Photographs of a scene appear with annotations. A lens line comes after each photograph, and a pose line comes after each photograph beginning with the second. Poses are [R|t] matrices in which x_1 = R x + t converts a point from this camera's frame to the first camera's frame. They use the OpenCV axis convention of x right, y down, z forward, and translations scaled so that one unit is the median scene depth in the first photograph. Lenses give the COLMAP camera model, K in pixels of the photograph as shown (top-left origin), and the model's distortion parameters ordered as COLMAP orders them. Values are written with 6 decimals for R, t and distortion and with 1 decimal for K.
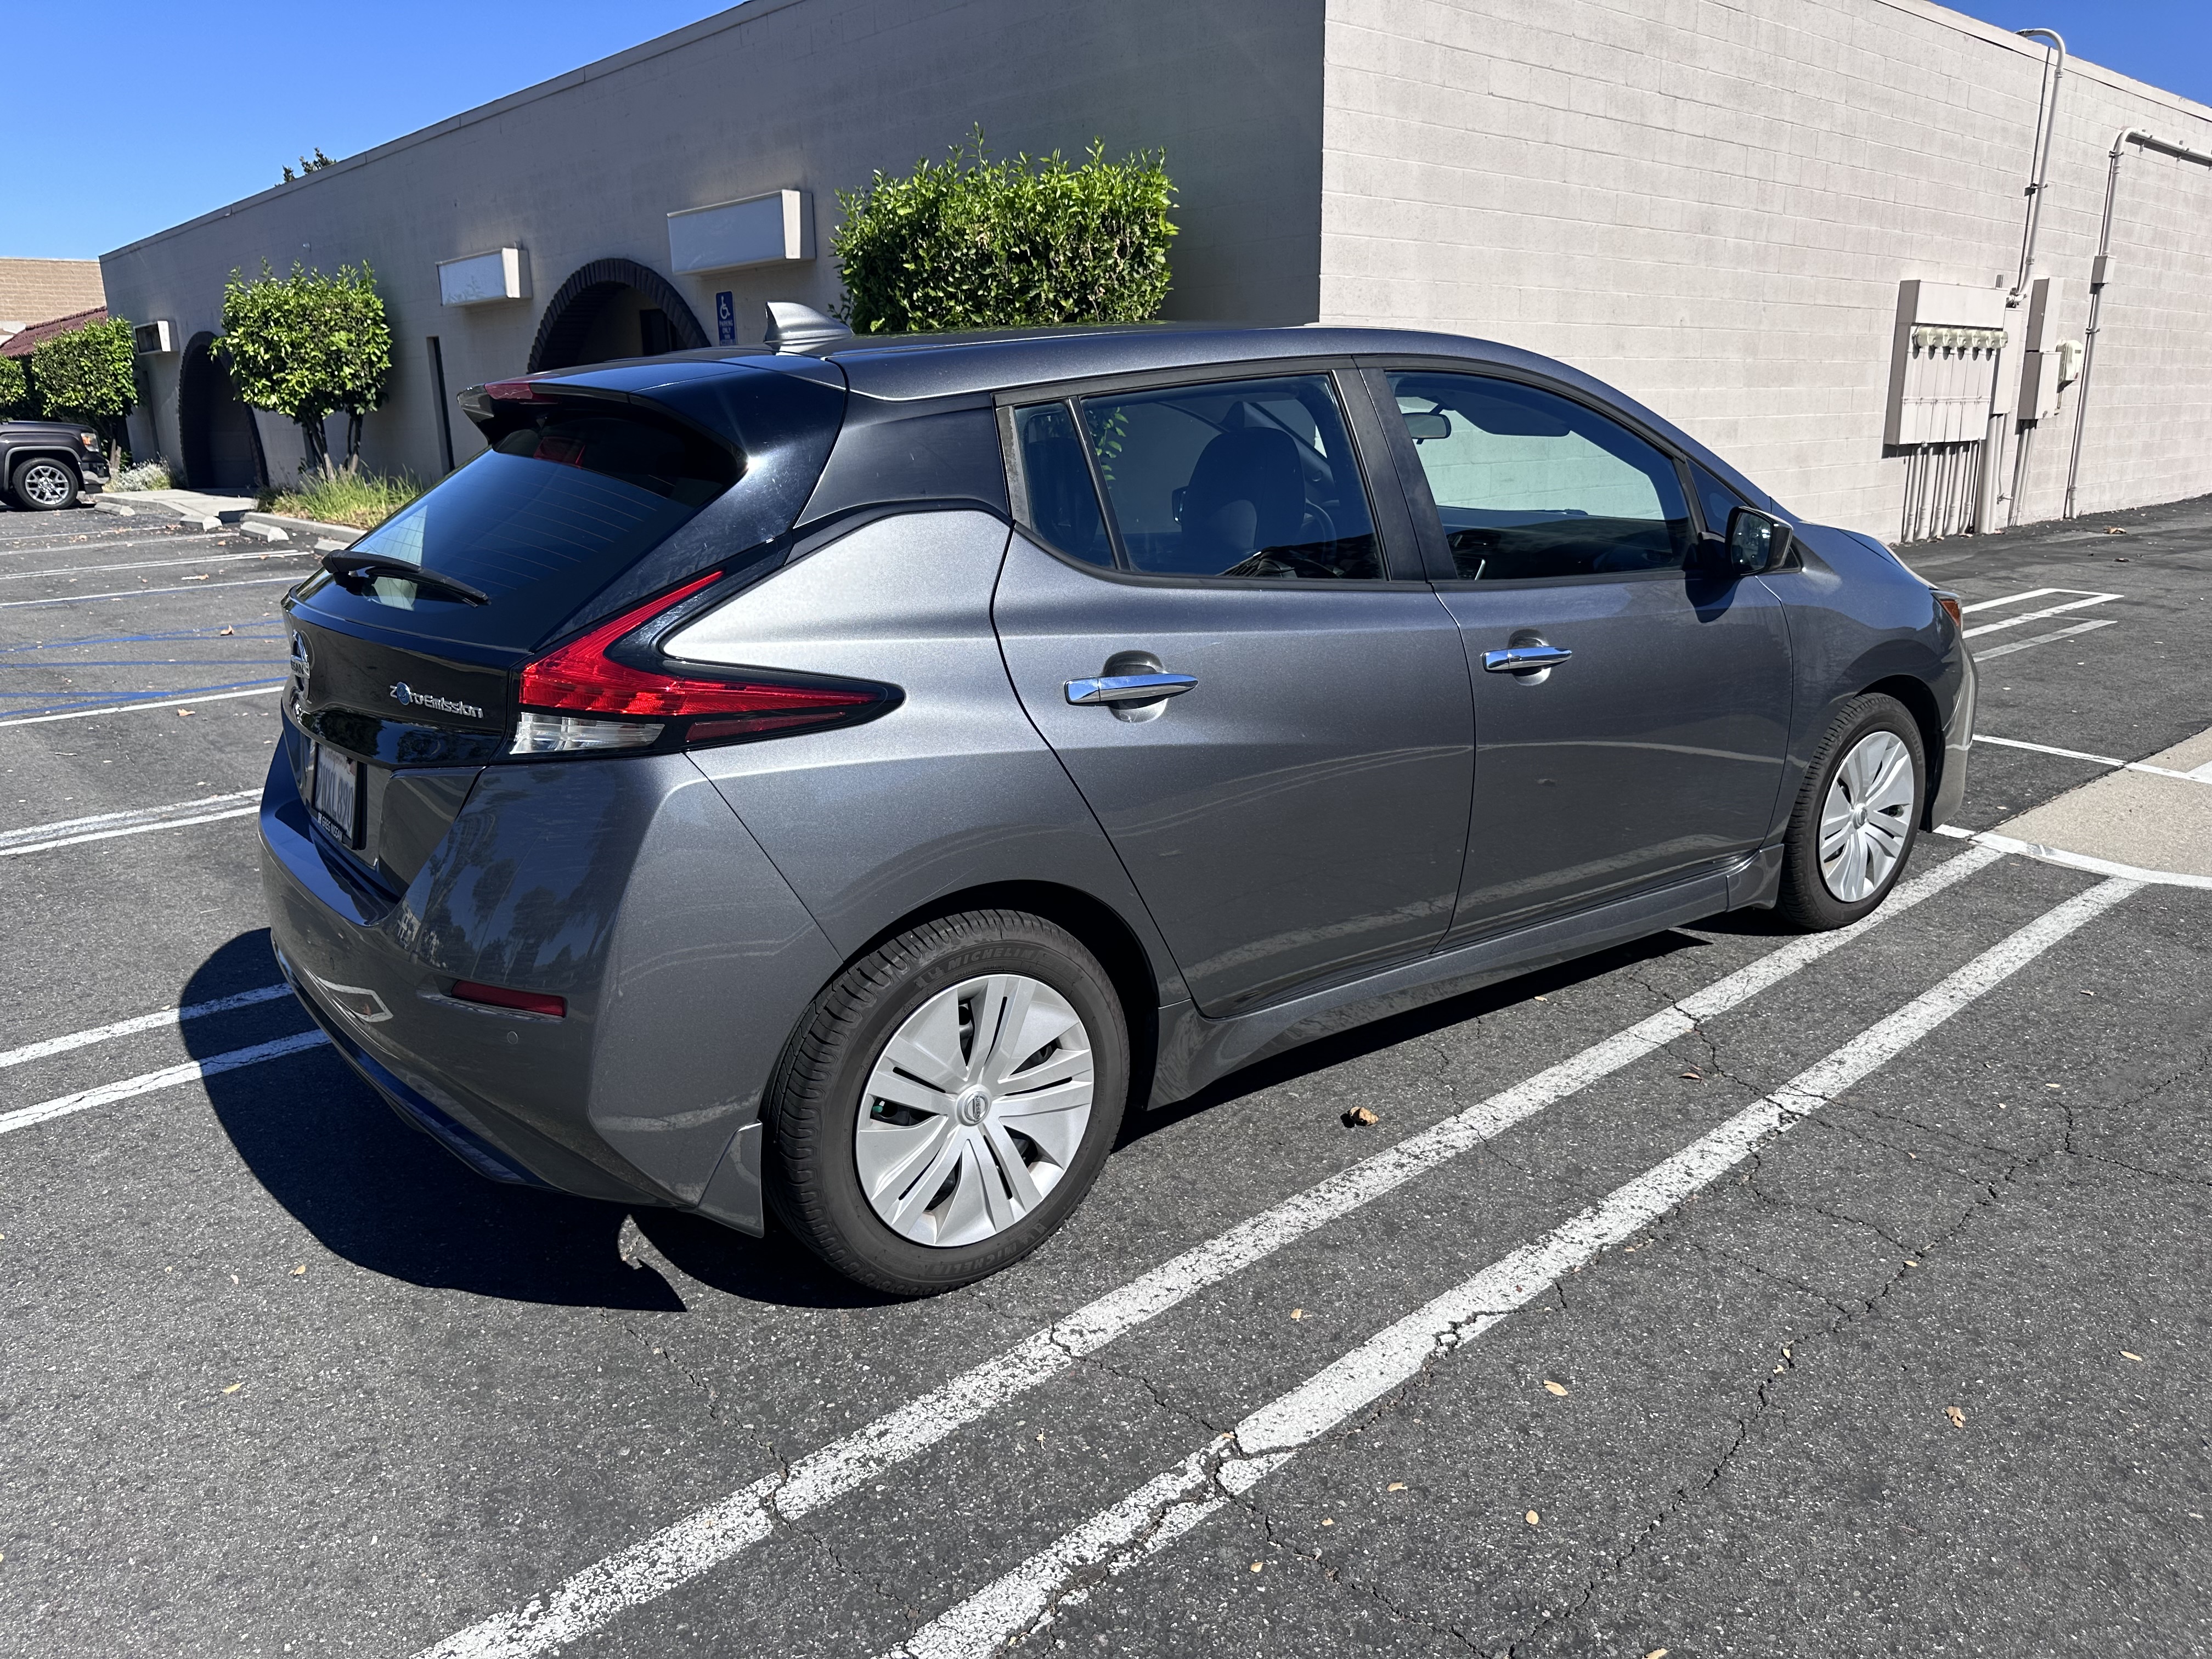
lens RADIAL K [[1573.5, 0, 1128.0], [0, 1573.5, 821.3], [0, 0, 1]] dist [0.004198, -0.016908]
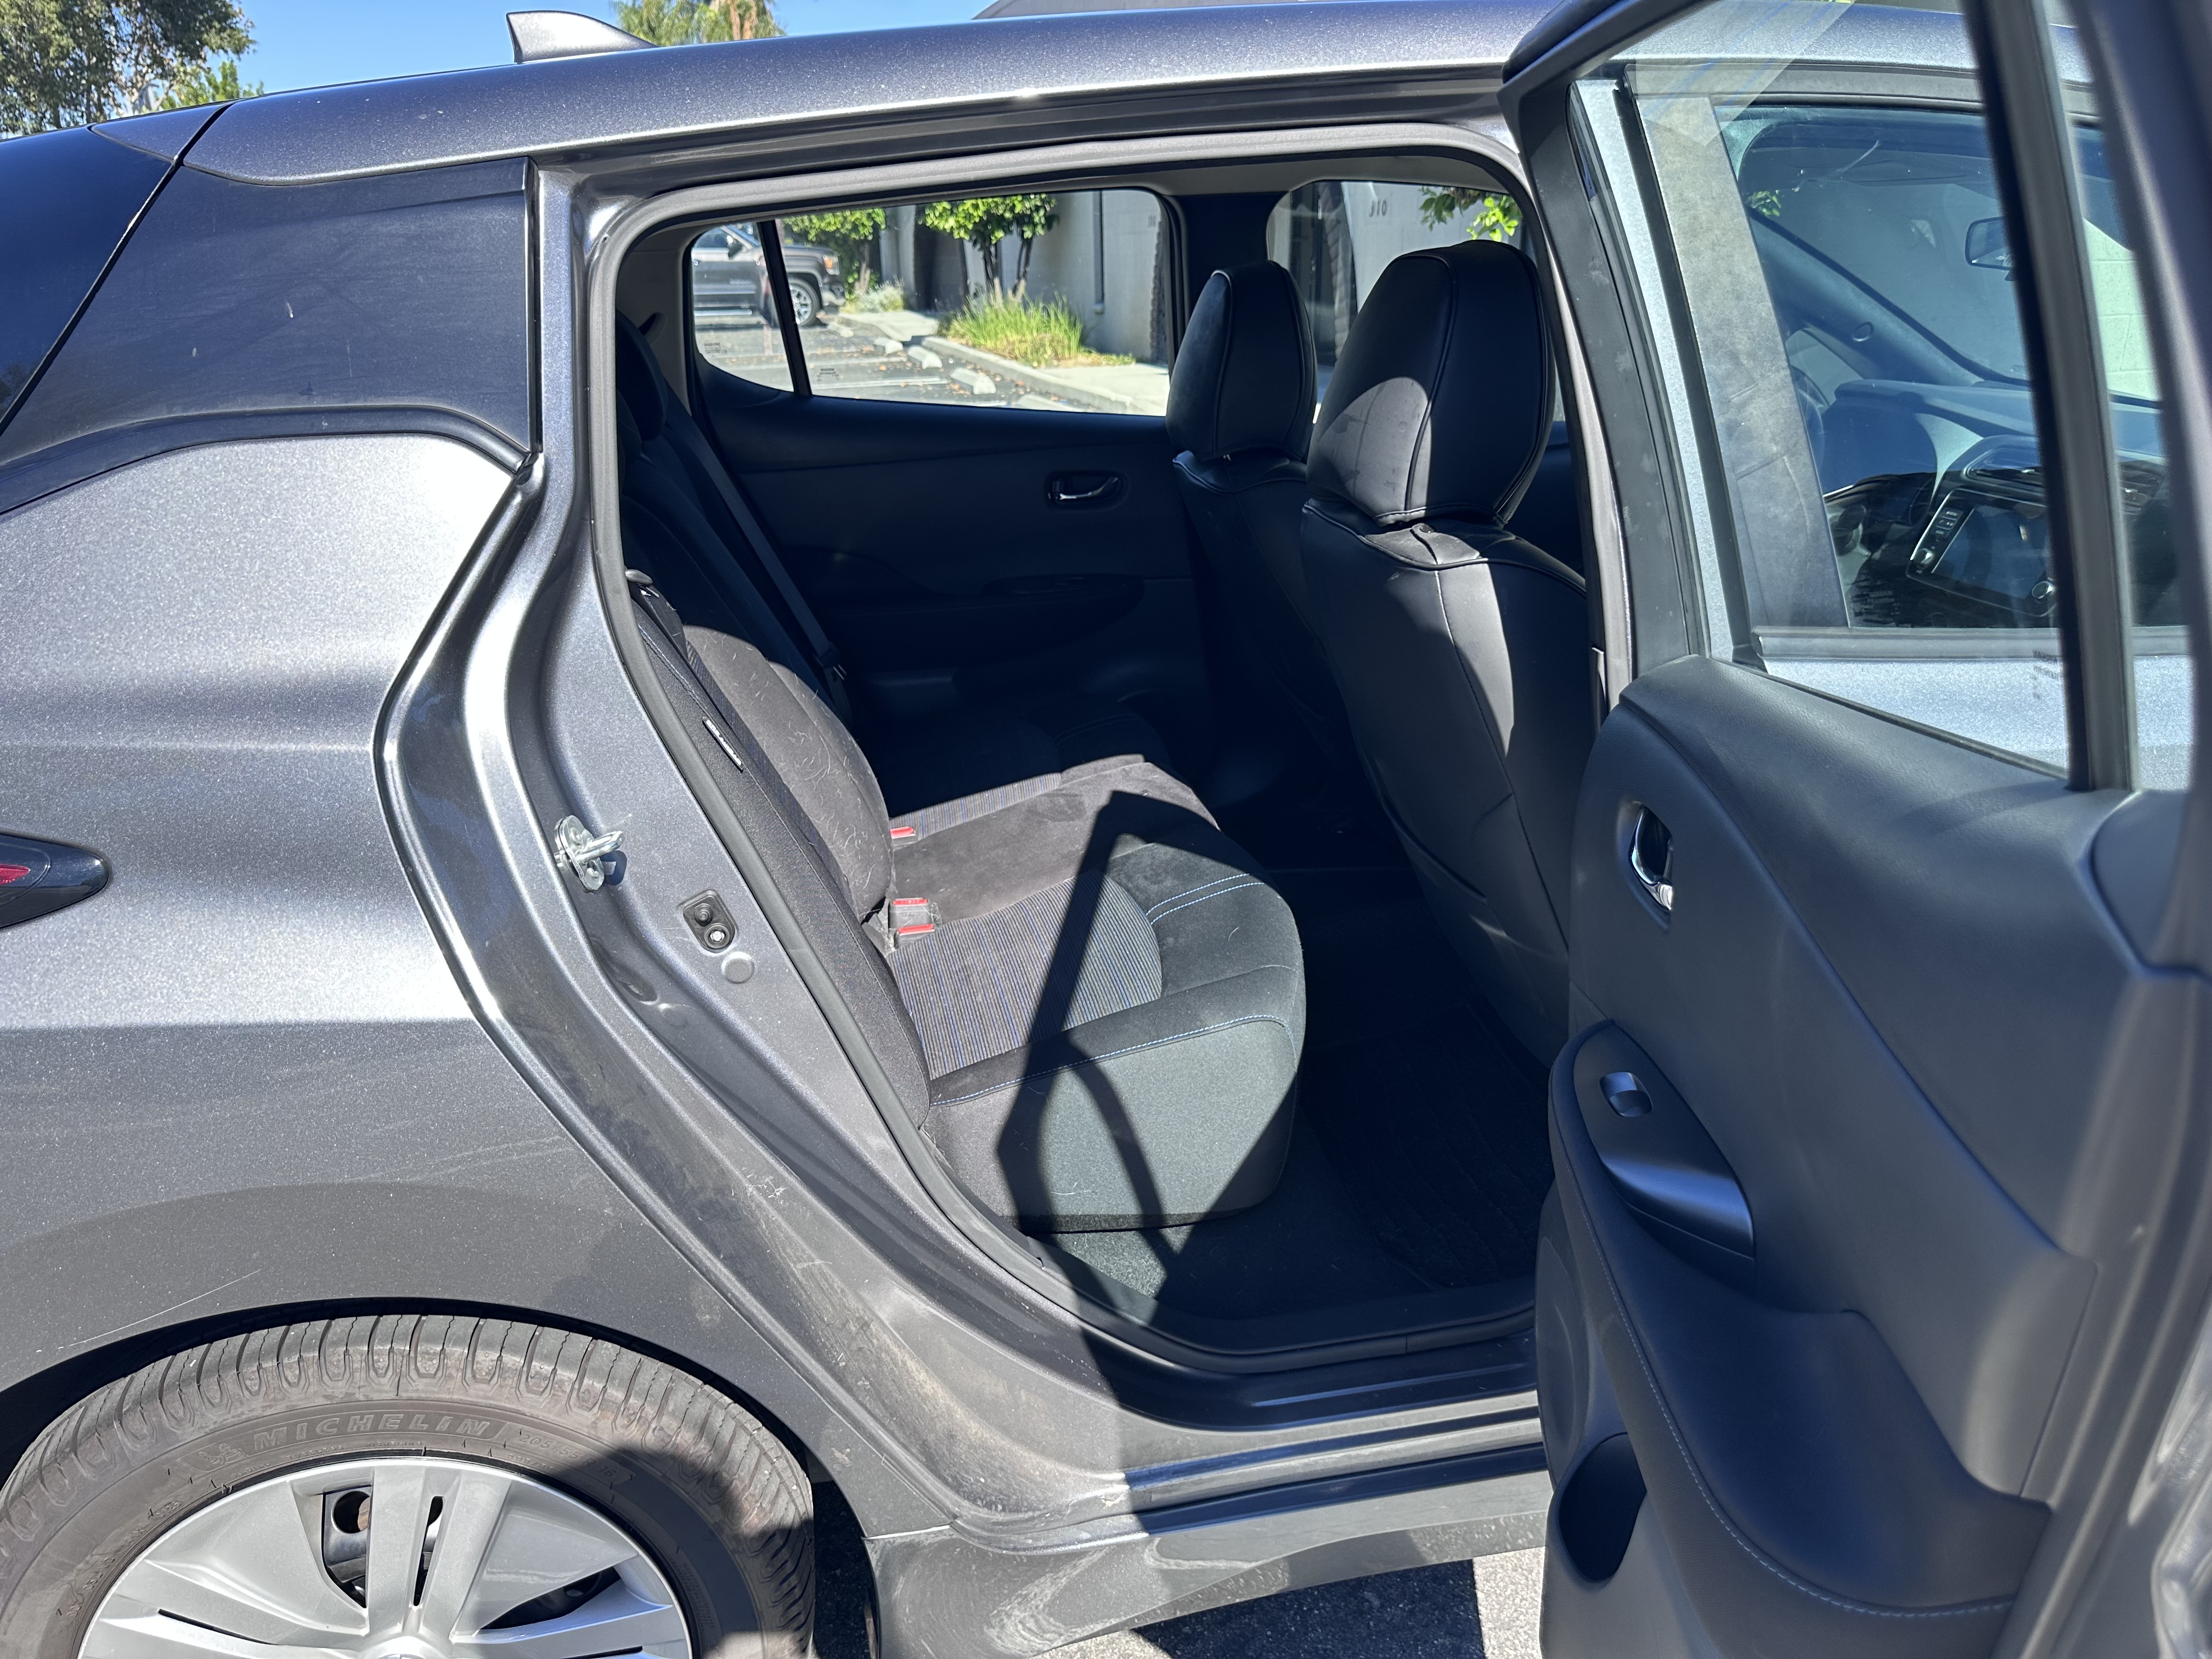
lens RADIAL K [[1573.5, 0, 1111.2], [0, 1573.5, 844.1], [0, 0, 1]] dist [0.004198, -0.016908]
pose [[0.892401, 0.156751, -0.423142, 0.192041], [-0.106790, 0.984452, 0.139467, -0.119053], [0.438425, -0.079273, 0.895265, 0.475719]]
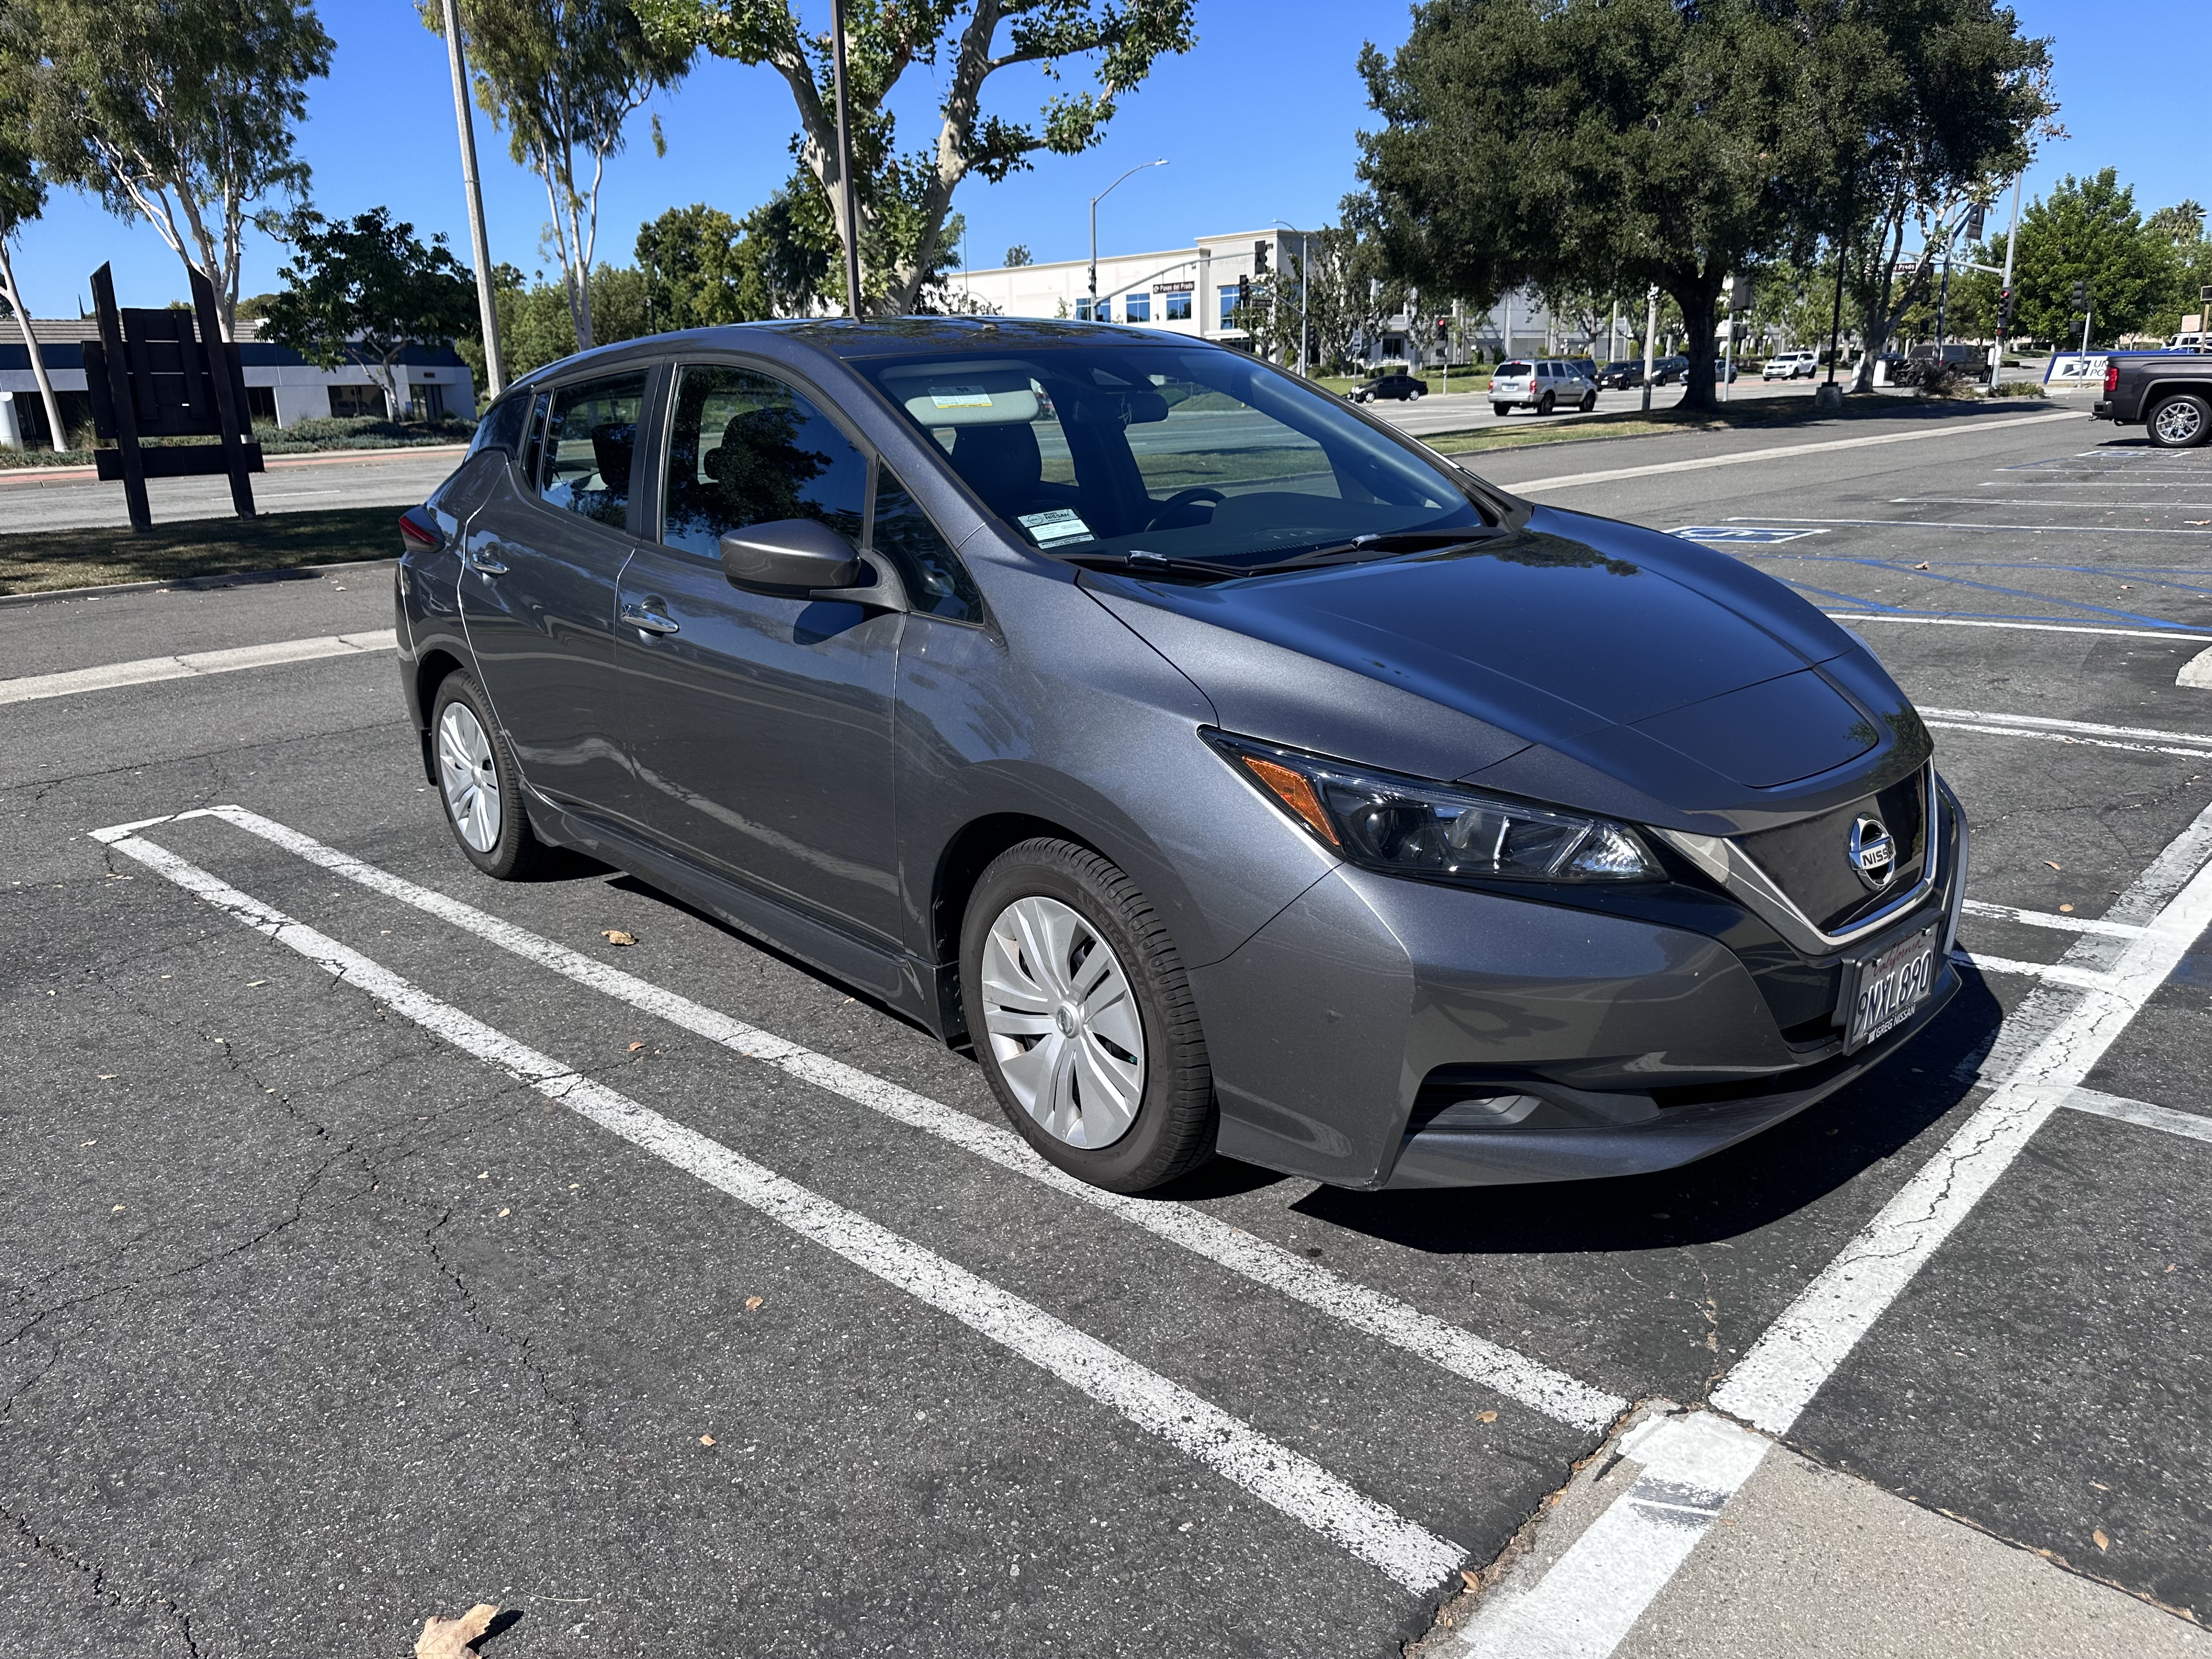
lens RADIAL K [[1573.5, 0, 1090.1], [0, 1573.5, 837.1], [0, 0, 1]] dist [0.004198, -0.016908]
pose [[0.068334, 0.288824, -0.954941, 1.212488], [-0.230551, 0.935841, 0.266549, -0.285743], [0.970658, 0.201948, 0.130538, 1.026632]]
